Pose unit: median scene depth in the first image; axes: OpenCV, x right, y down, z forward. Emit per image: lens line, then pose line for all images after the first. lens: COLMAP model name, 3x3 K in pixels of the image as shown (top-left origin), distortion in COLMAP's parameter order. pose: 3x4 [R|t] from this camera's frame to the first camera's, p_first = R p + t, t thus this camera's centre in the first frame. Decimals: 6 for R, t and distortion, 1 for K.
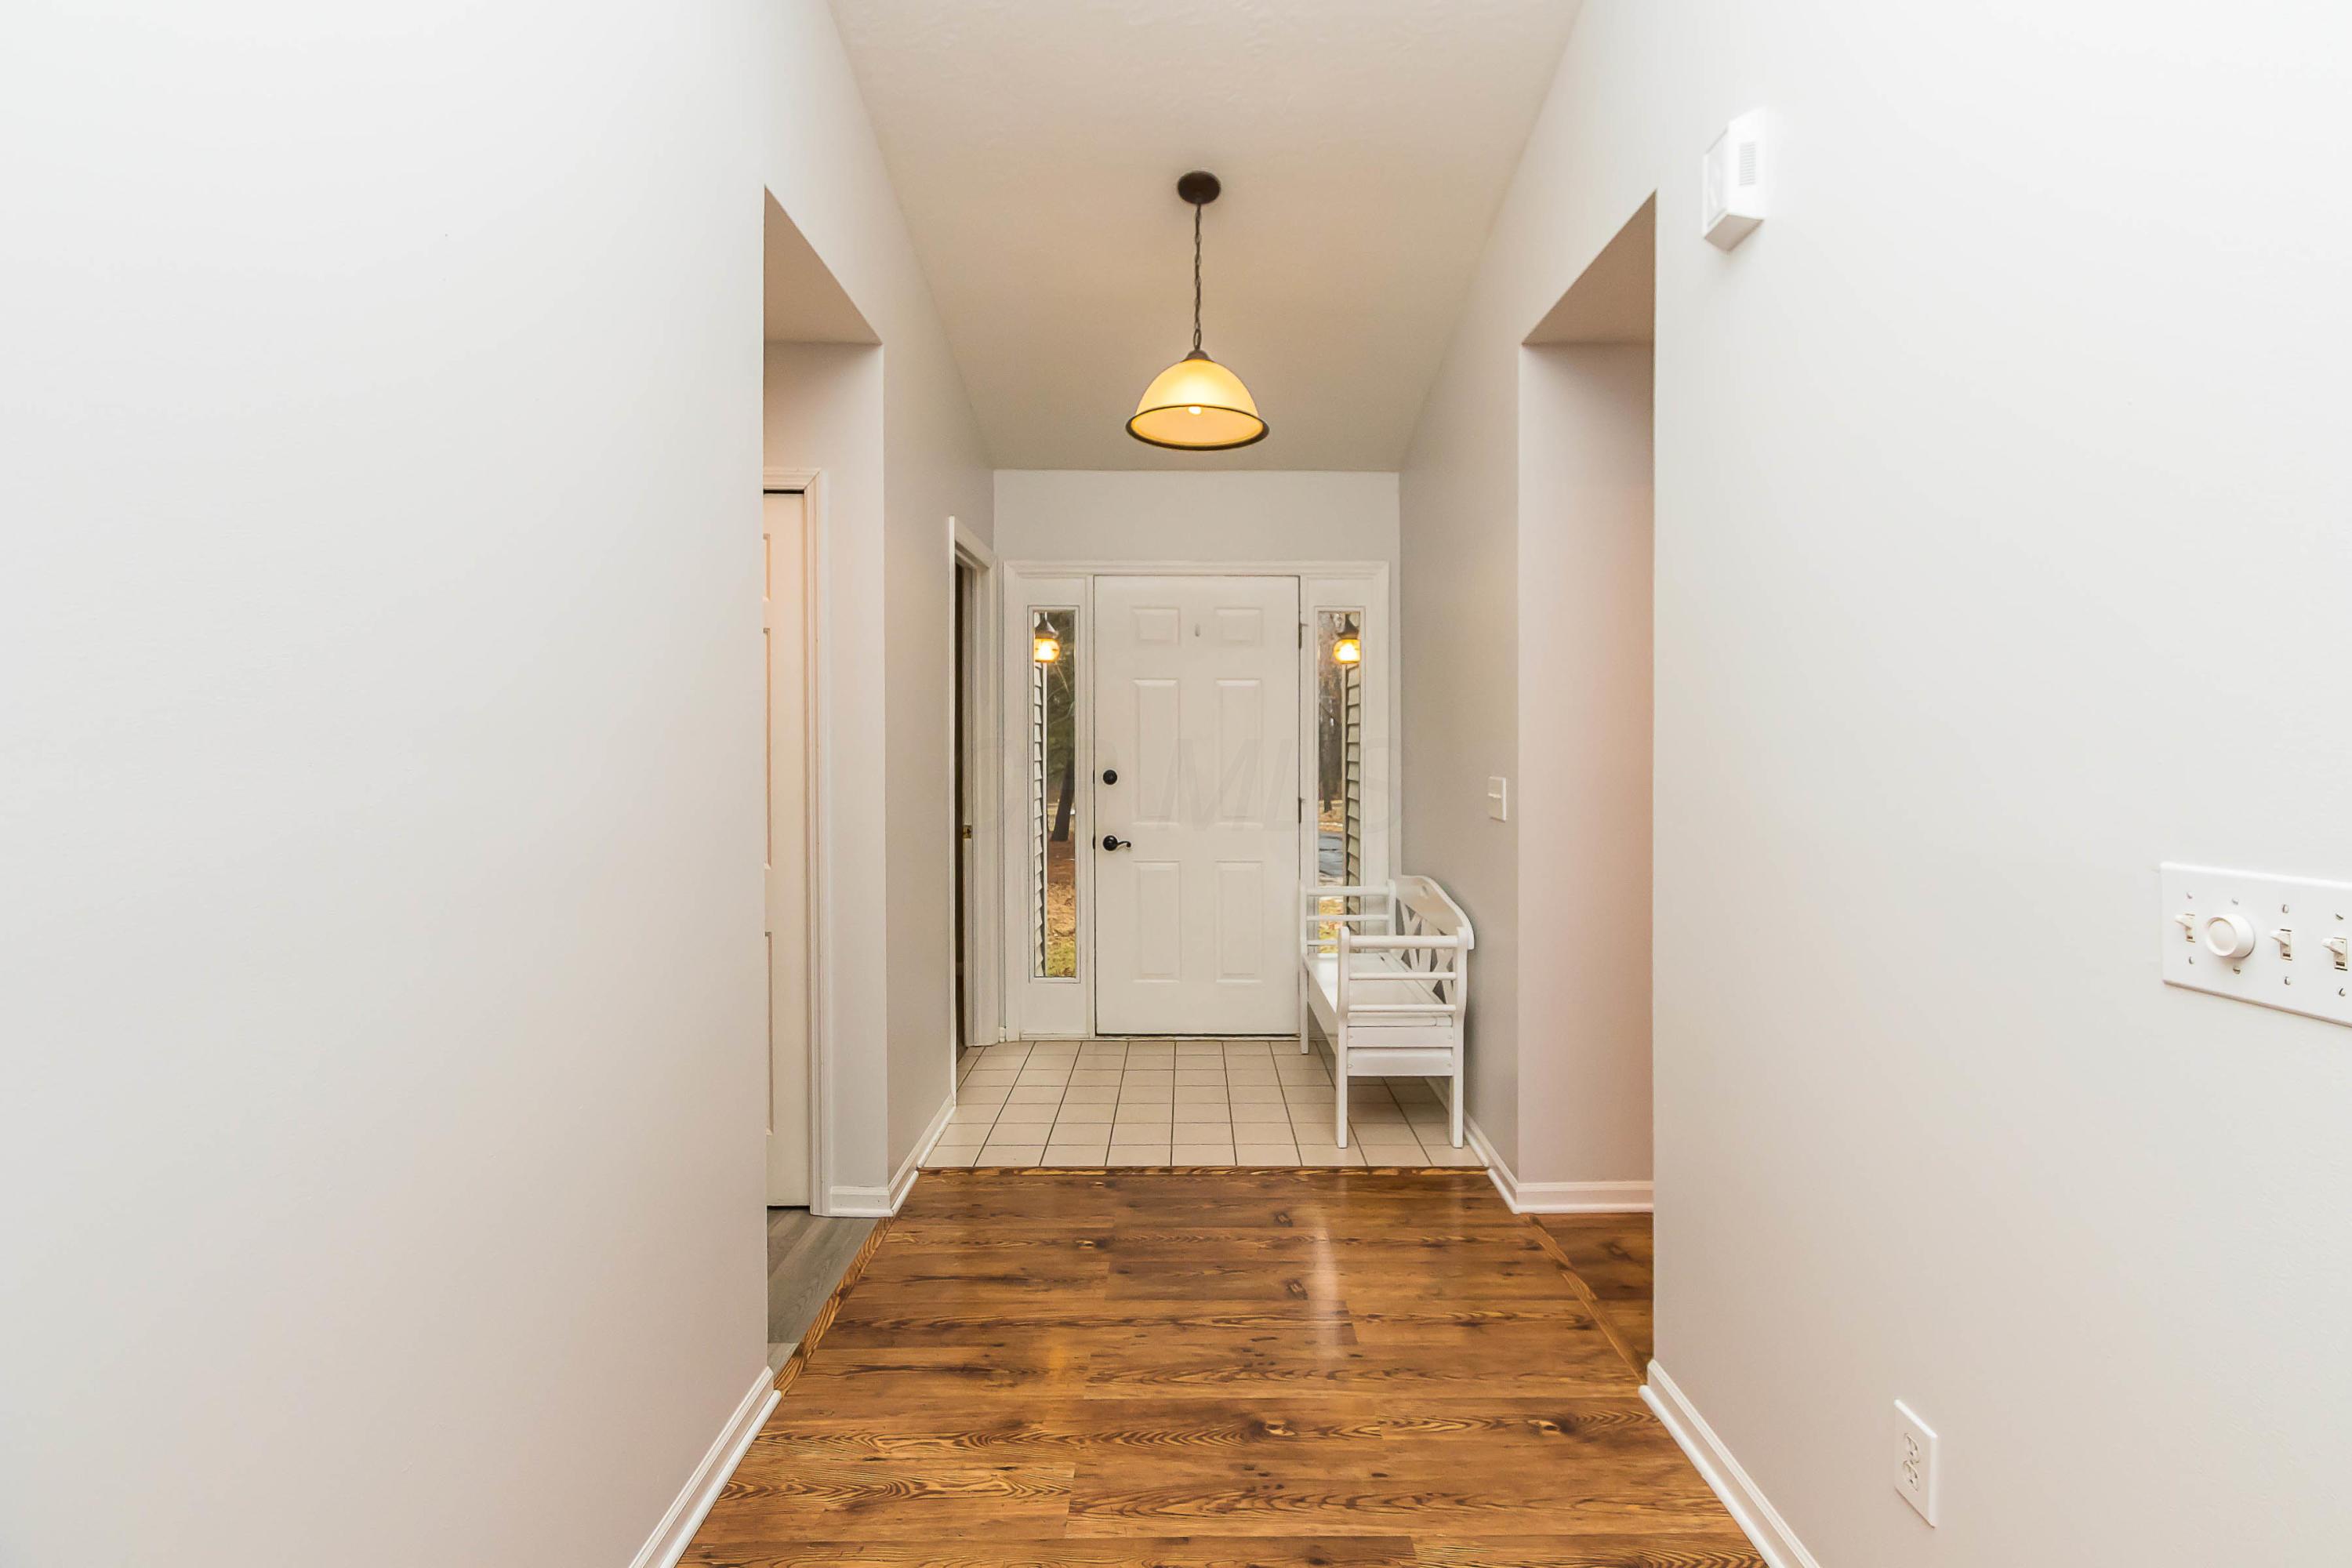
lens RADIAL K [[1081.0, 0, 1183.8], [0, 1081.0, 772.8], [0, 0, 1]] dist [0.003503, -0.000900]
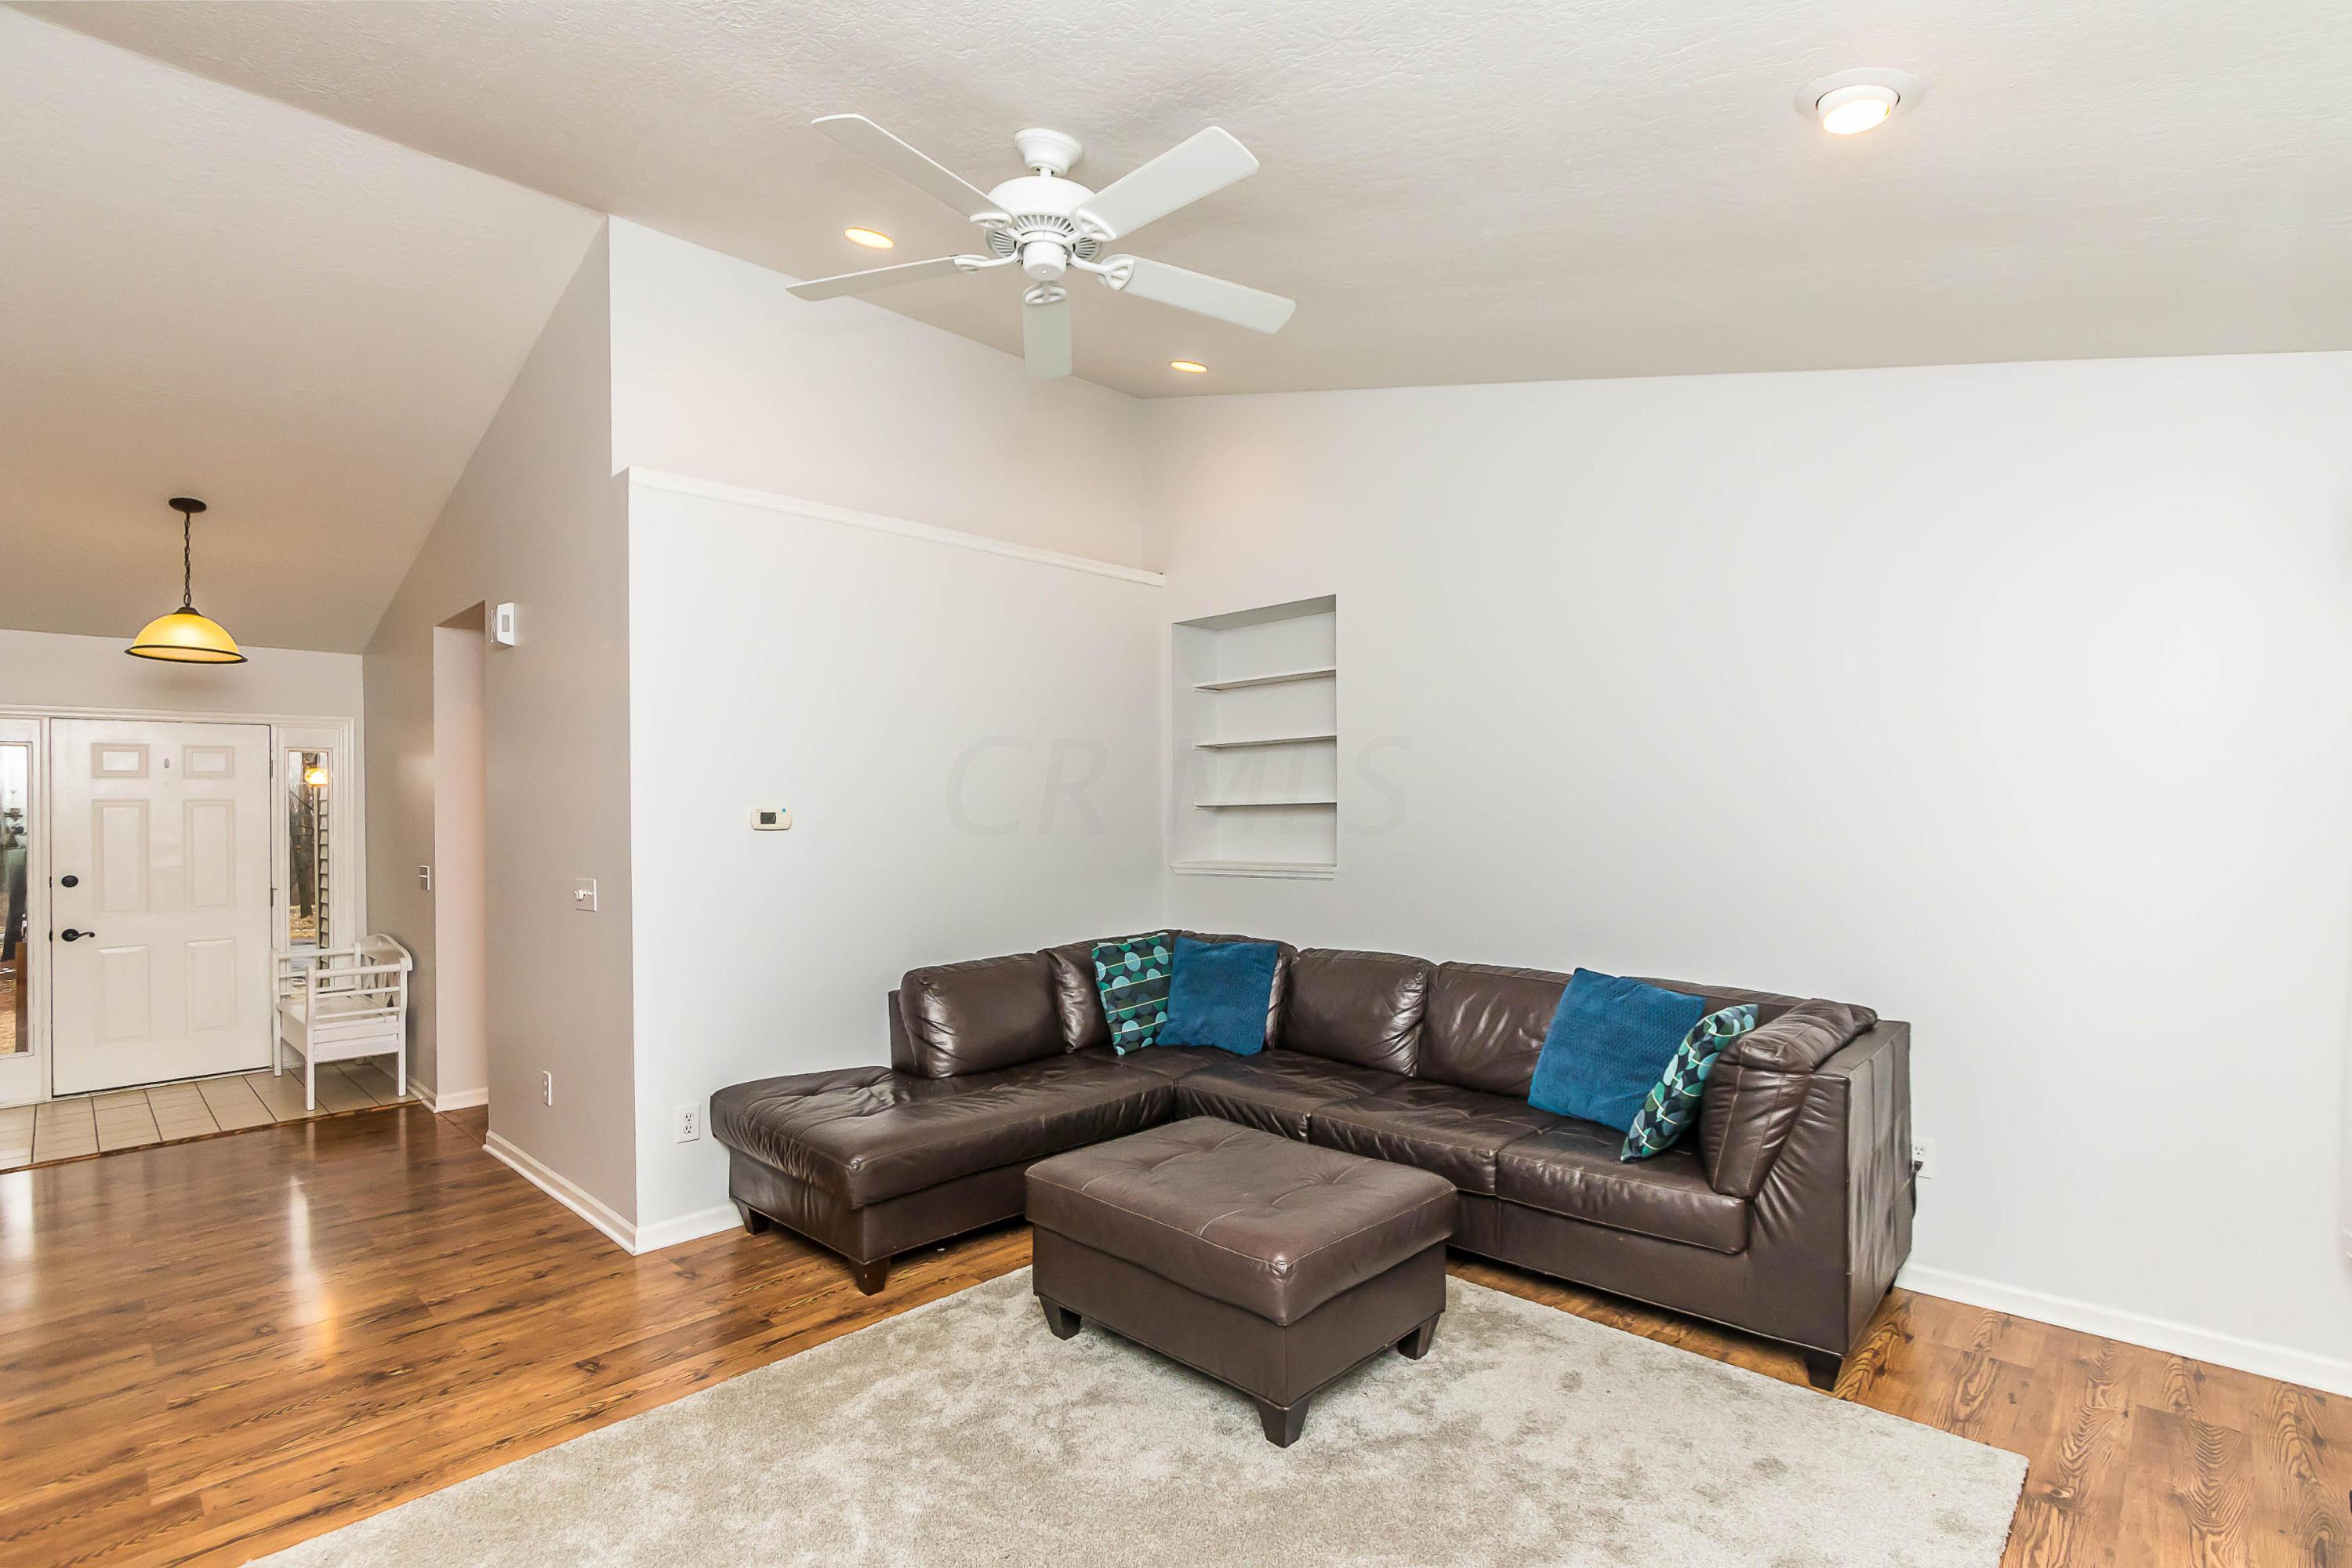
lens RADIAL K [[1081.0, 0, 1193.7], [0, 1081.0, 795.9], [0, 0, 1]] dist [0.003503, -0.000900]
pose [[0.683438, -0.001659, 0.730007, -0.121466], [0.036679, 0.998812, -0.032069, -0.008452], [-0.729087, 0.048693, 0.682687, -0.997296]]
